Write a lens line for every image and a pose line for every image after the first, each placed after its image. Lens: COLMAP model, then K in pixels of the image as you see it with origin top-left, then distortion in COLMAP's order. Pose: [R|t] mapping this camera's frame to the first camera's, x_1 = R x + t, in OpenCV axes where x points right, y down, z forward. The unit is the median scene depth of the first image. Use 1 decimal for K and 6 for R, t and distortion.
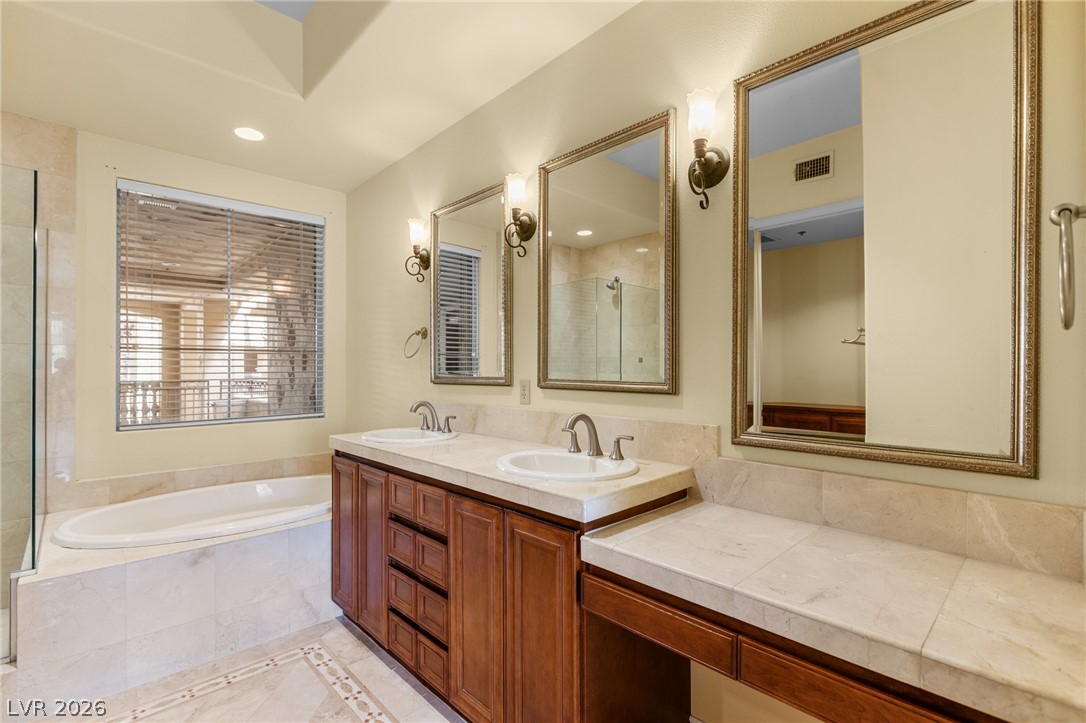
lens RADIAL K [[509.5, 0, 551.0], [0, 509.5, 364.7], [0, 0, 1]] dist [-0.003544, -0.002075]
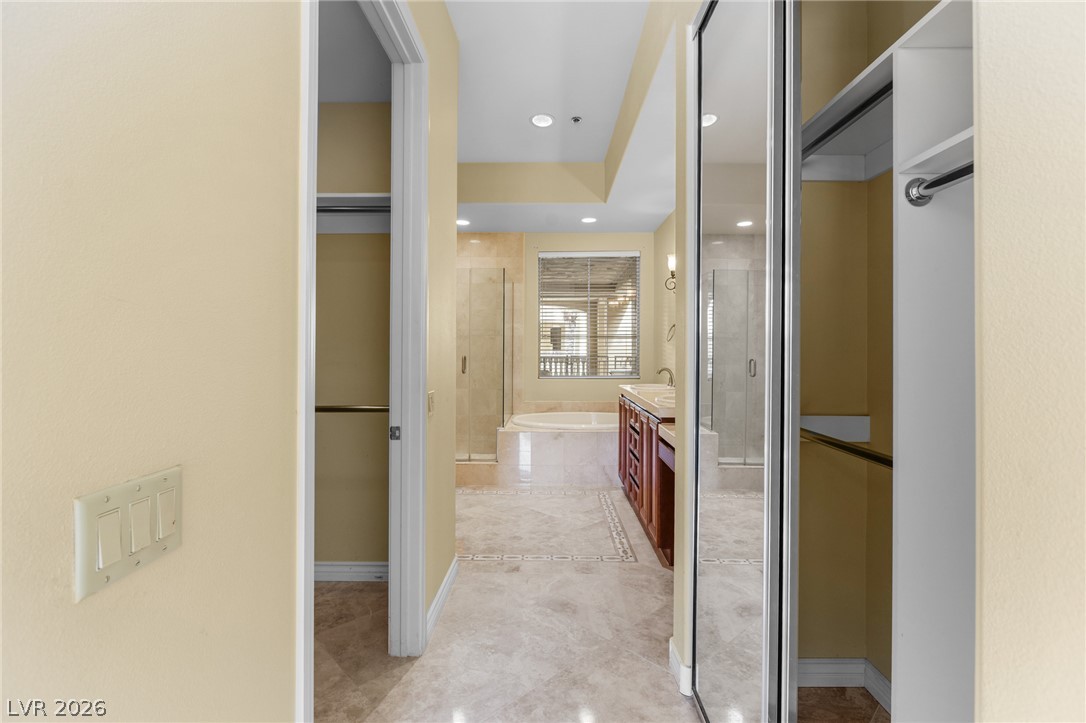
lens RADIAL K [[509.5, 0, 536.9], [0, 509.5, 350.6], [0, 0, 1]] dist [-0.003544, -0.002075]
pose [[0.707530, 0.011005, -0.706598, 0.524802], [-0.002275, 0.999909, 0.013296, -0.005561], [0.706680, -0.007800, 0.707490, -0.398413]]
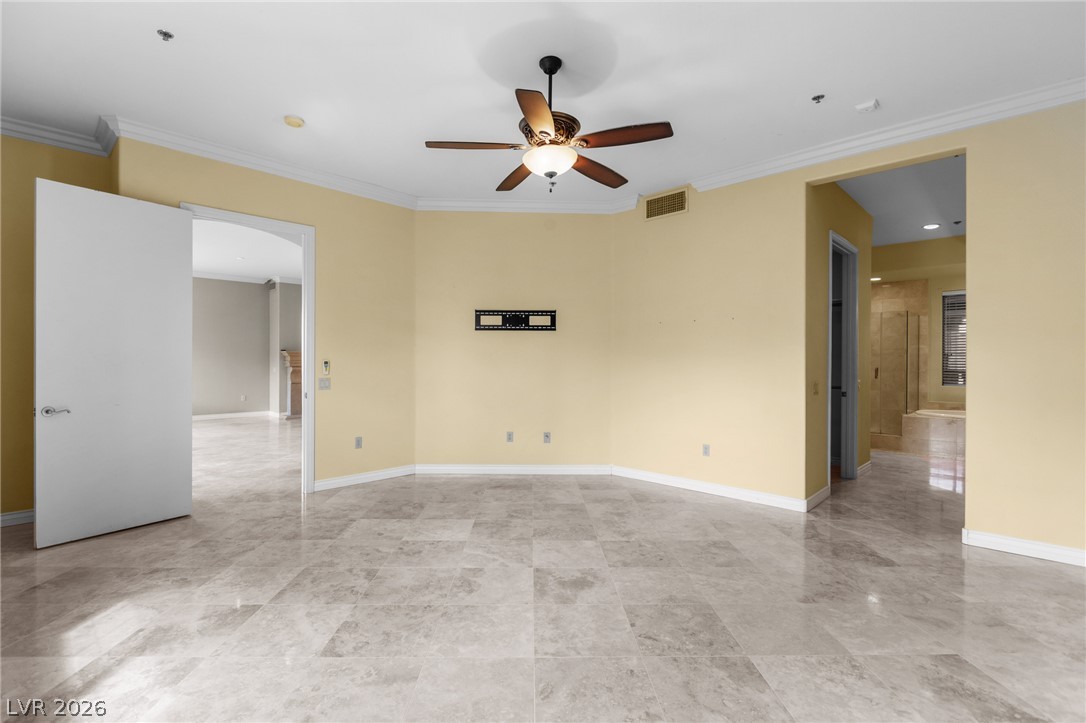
lens RADIAL K [[509.5, 0, 534.5], [0, 509.5, 361.0], [0, 0, 1]] dist [-0.003544, -0.002075]
pose [[0.045936, 0.003712, -0.998937, 1.632737], [0.003087, 0.999988, 0.003858, -0.014760], [0.998940, -0.003261, 0.045924, -1.209370]]
